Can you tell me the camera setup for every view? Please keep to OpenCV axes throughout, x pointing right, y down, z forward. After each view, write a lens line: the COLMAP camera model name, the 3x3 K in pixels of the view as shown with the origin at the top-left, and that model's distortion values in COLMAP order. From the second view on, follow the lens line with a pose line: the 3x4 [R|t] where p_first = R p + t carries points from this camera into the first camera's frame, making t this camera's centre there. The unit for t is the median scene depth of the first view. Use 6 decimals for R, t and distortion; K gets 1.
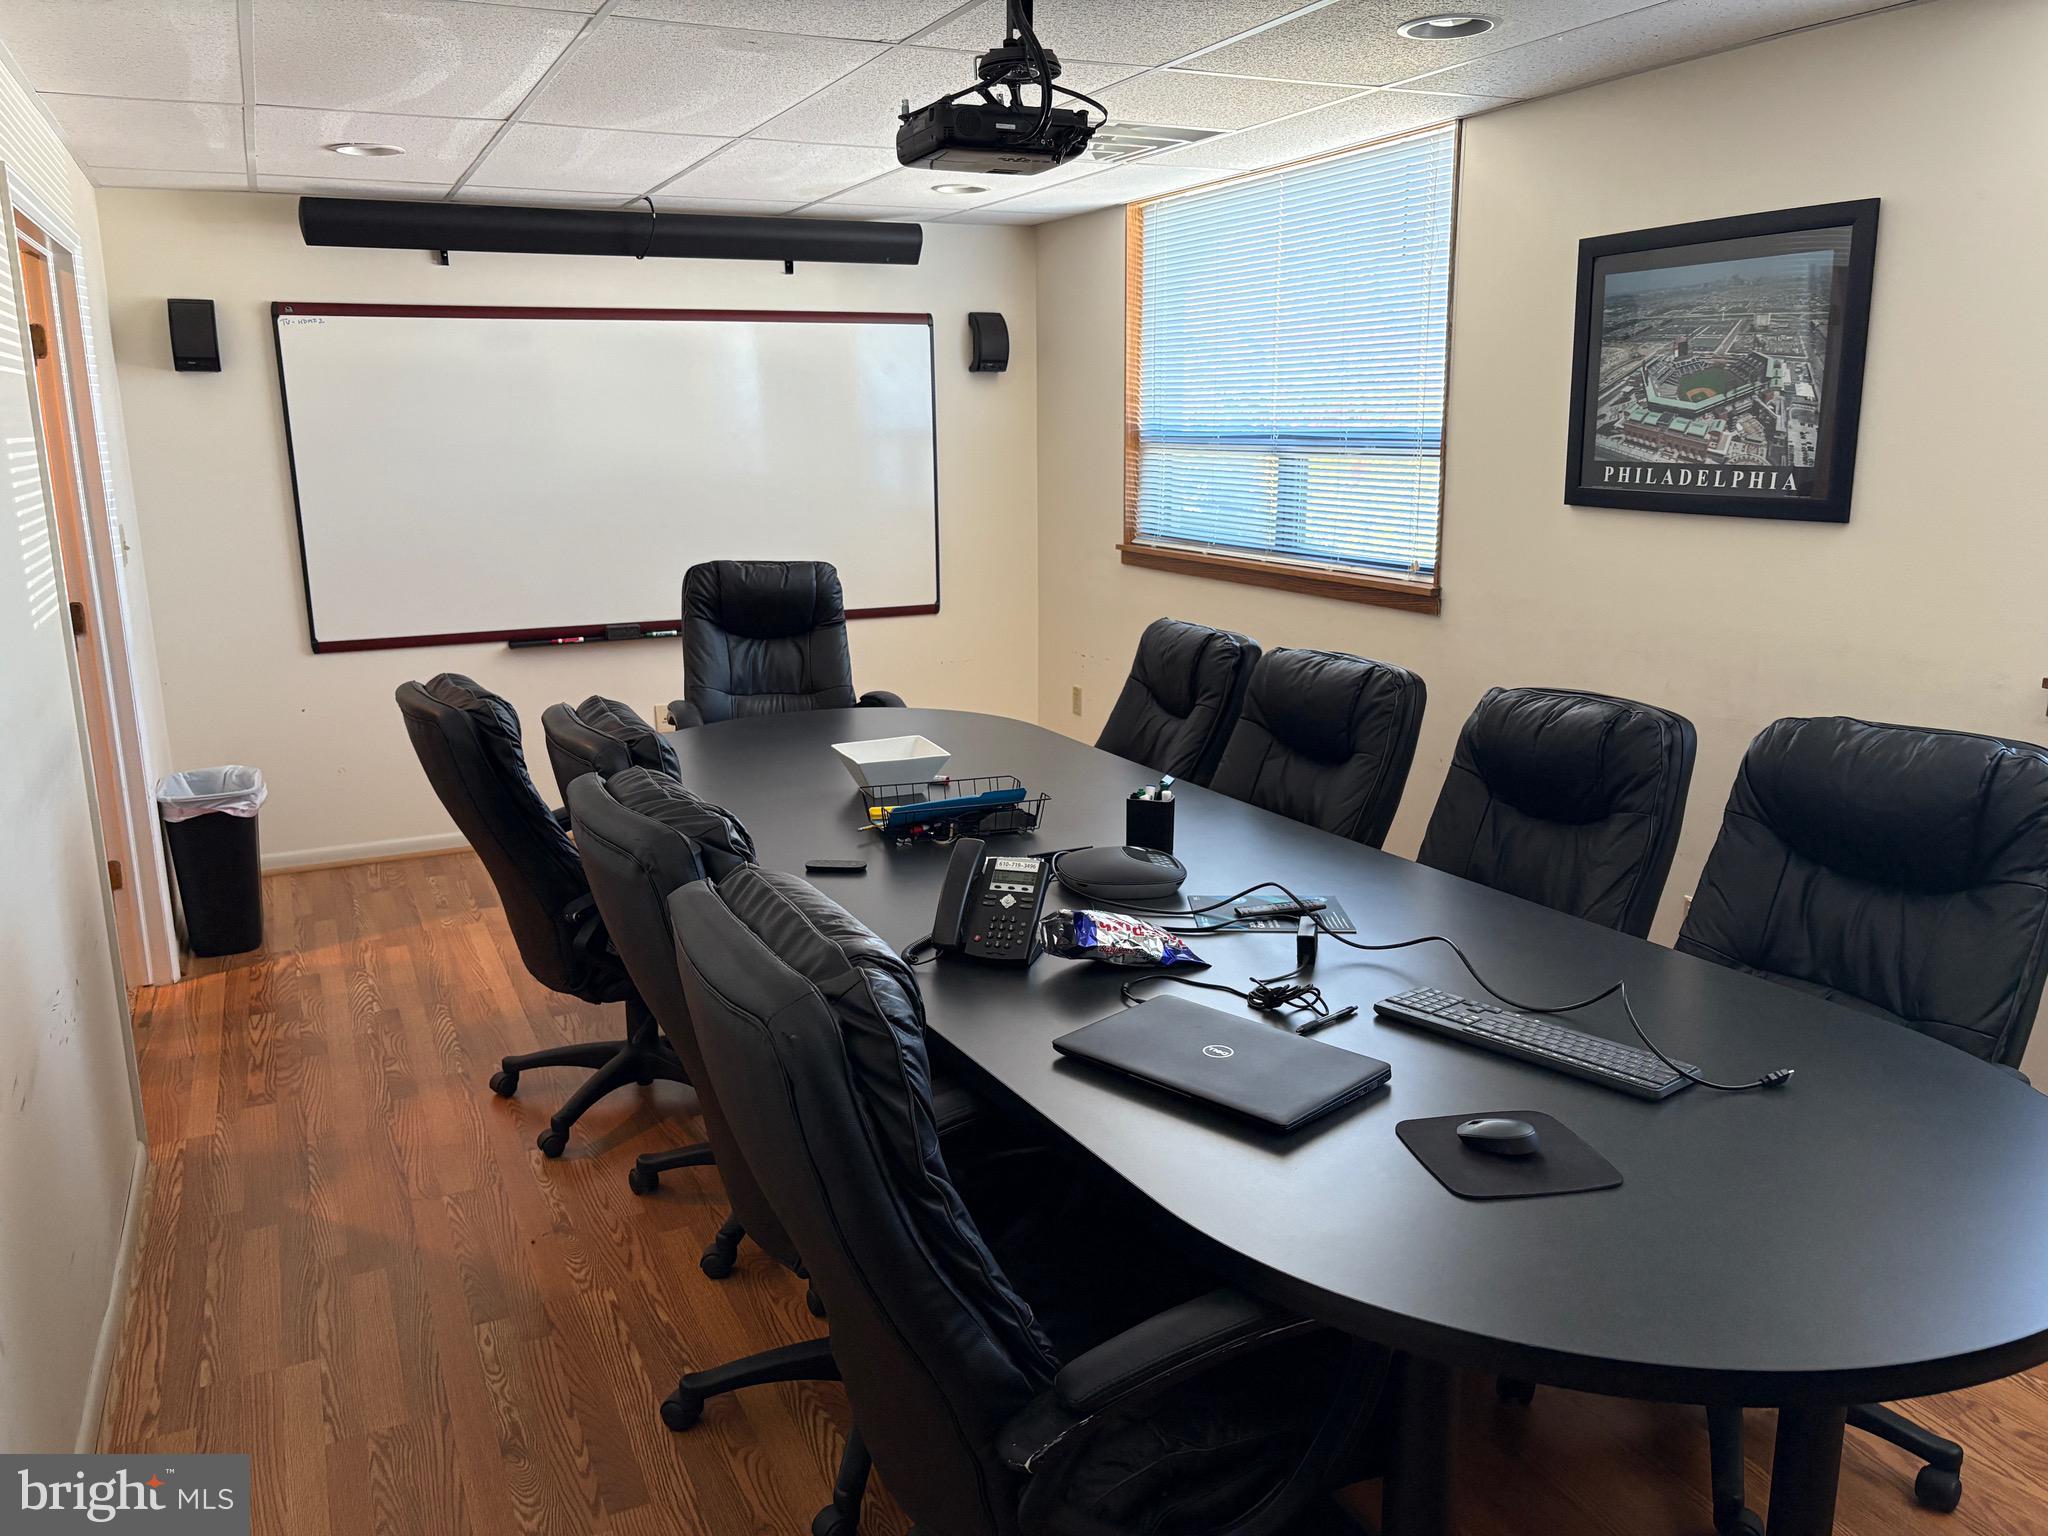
lens RADIAL K [[1554.4, 0, 1032.0], [0, 1554.4, 760.3], [0, 0, 1]] dist [0.072791, -0.003178]
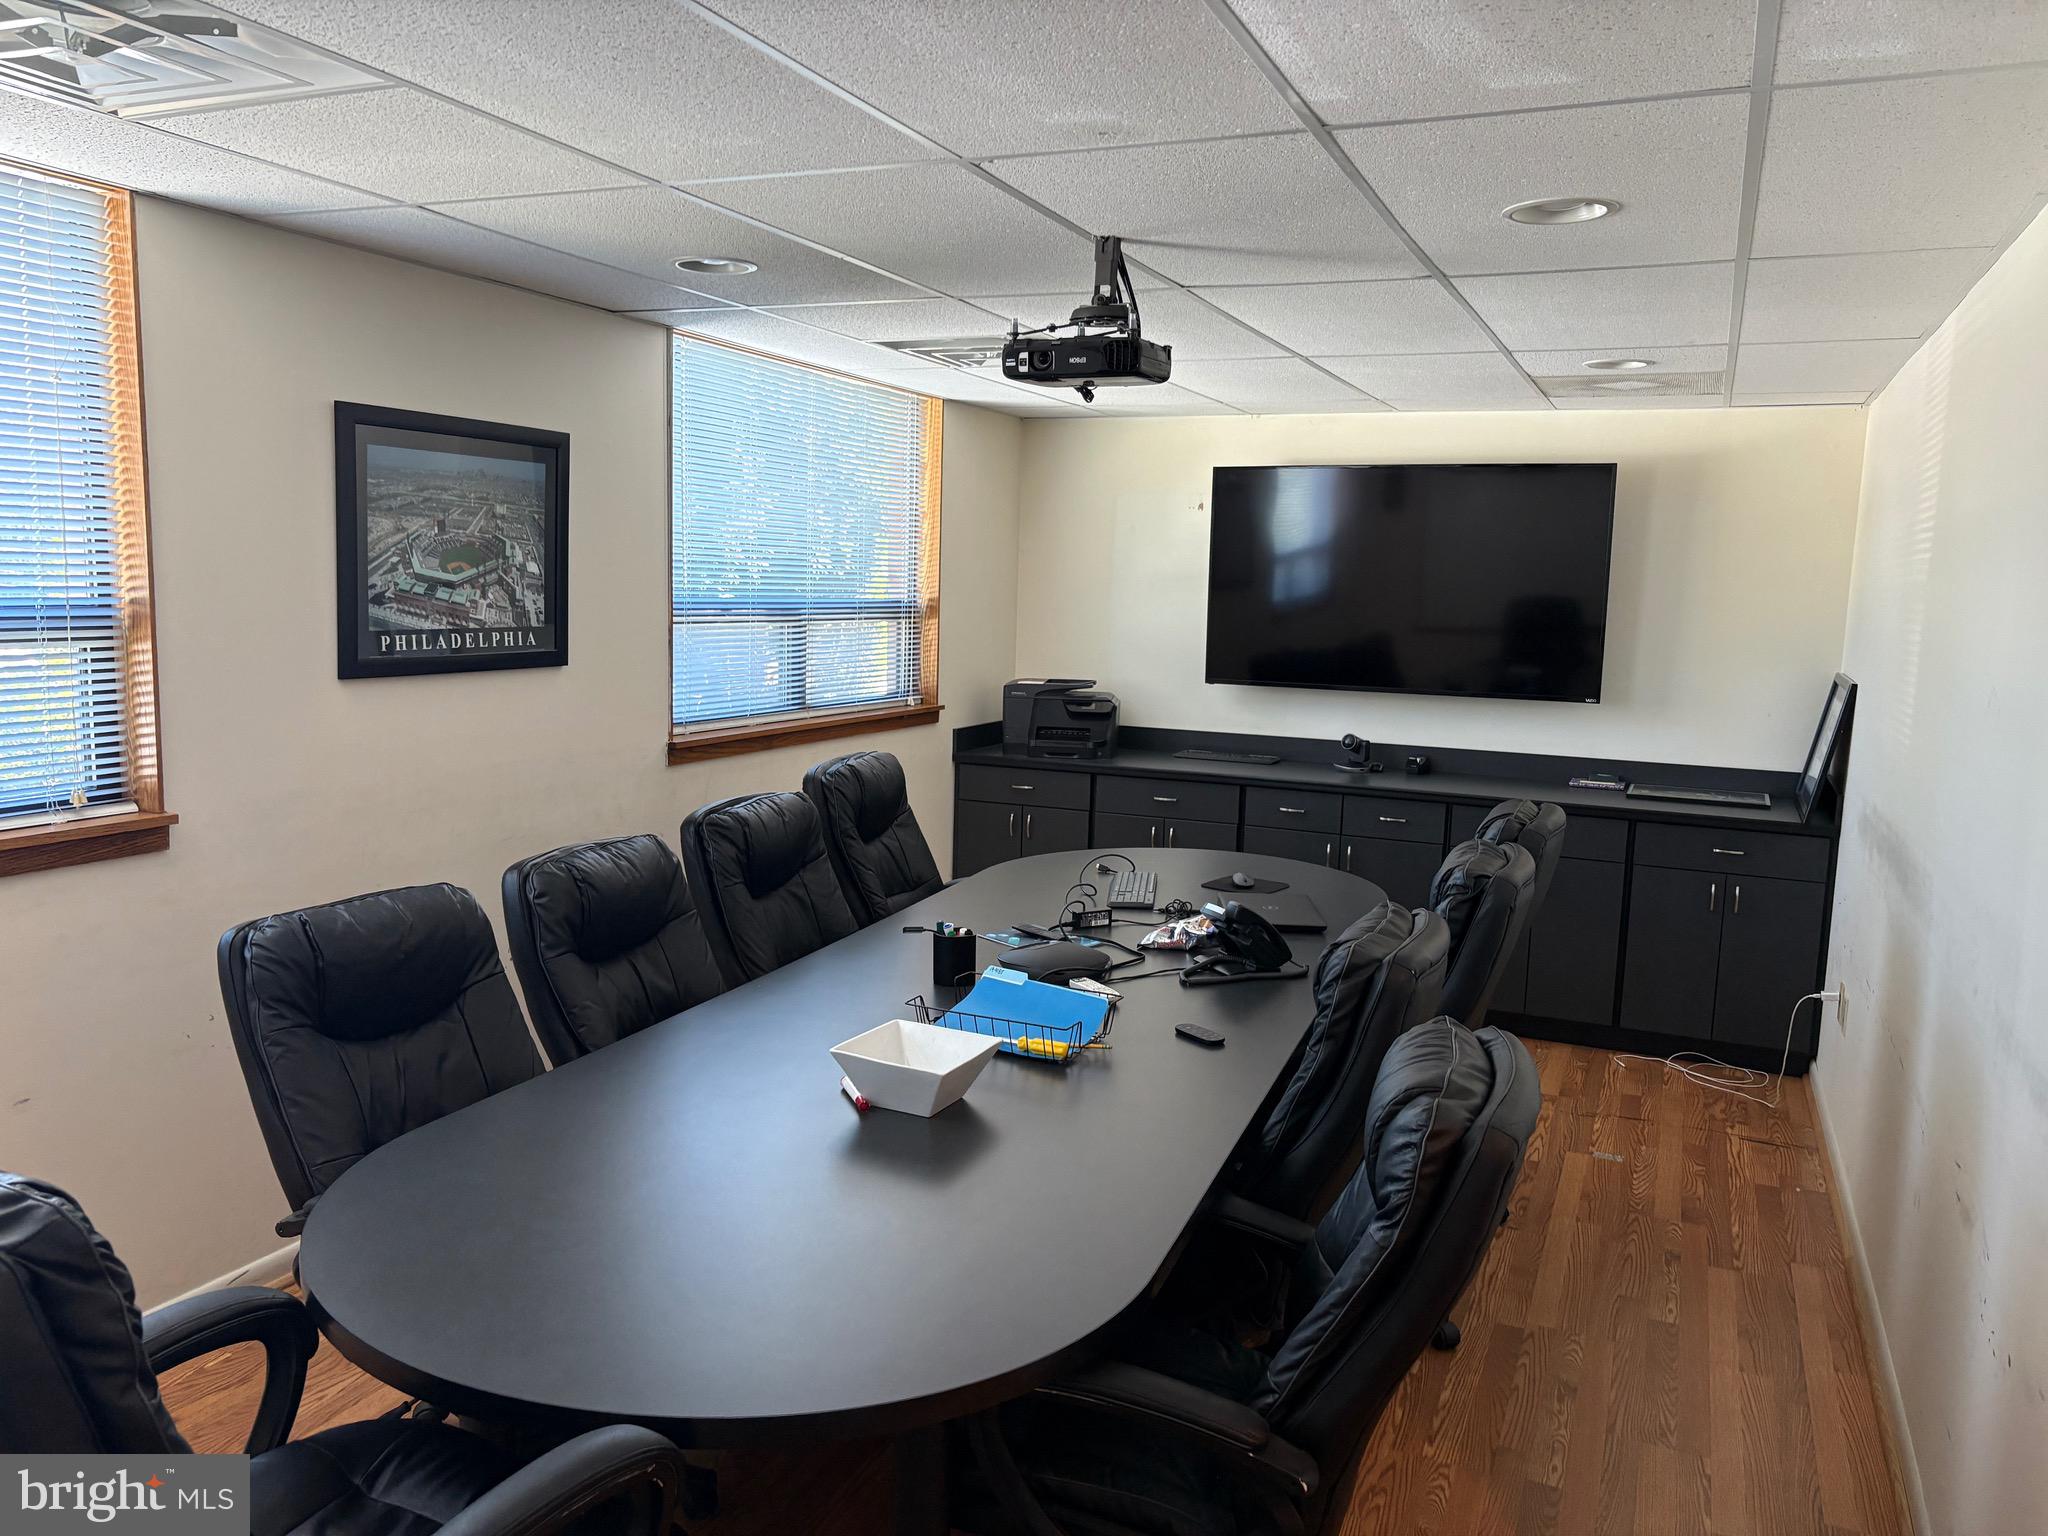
lens RADIAL K [[1554.4, 0, 1032.9], [0, 1554.4, 774.3], [0, 0, 1]] dist [0.072791, -0.003178]
pose [[-0.653888, -0.101611, 0.749738, -0.698025], [0.154147, 0.952264, 0.263499, -0.325700], [-0.740723, 0.287868, -0.607011, 1.429717]]
